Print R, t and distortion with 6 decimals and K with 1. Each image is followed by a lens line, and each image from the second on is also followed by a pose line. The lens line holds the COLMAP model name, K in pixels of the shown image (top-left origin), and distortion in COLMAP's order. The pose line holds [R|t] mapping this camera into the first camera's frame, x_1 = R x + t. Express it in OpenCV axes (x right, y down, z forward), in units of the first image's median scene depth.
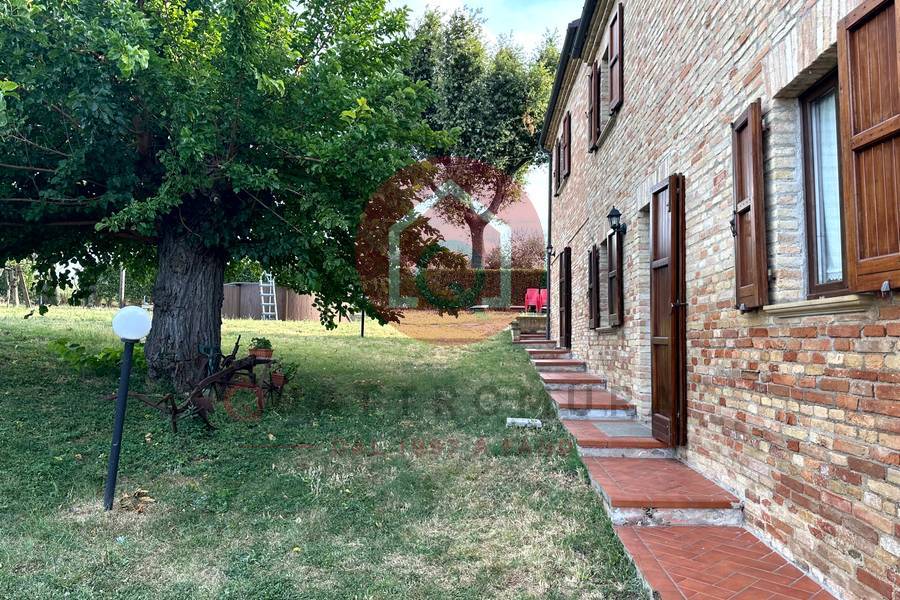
lens RADIAL K [[623.1, 0, 438.0], [0, 623.1, 302.0], [0, 0, 1]] dist [0.007351, -0.031956]
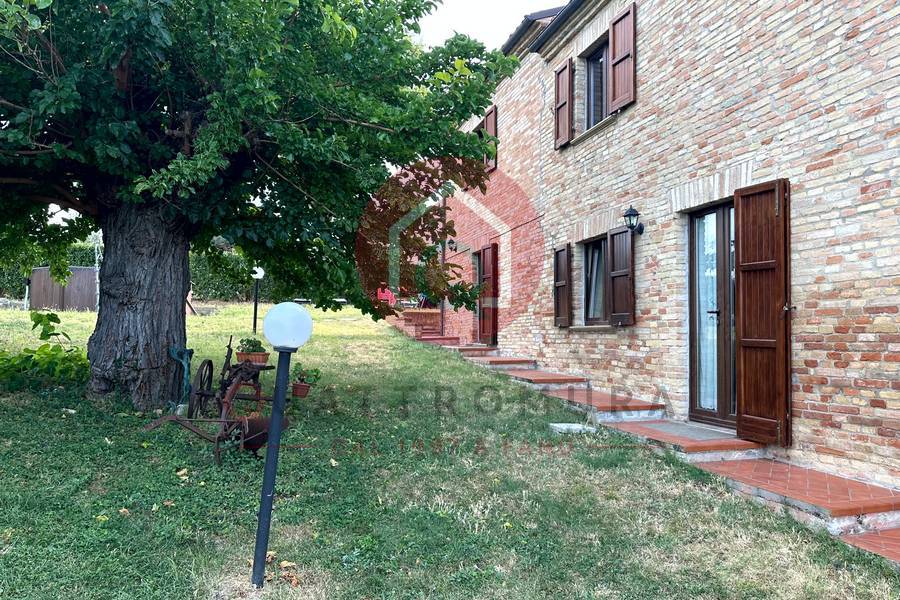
lens RADIAL K [[623.1, 0, 438.0], [0, 623.1, 302.0], [0, 0, 1]] dist [0.007351, -0.031956]
pose [[0.945199, 0.015527, 0.326124, -0.334875], [-0.019181, 0.999784, 0.007992, -0.001677], [-0.325930, -0.013809, 0.945293, 0.156855]]
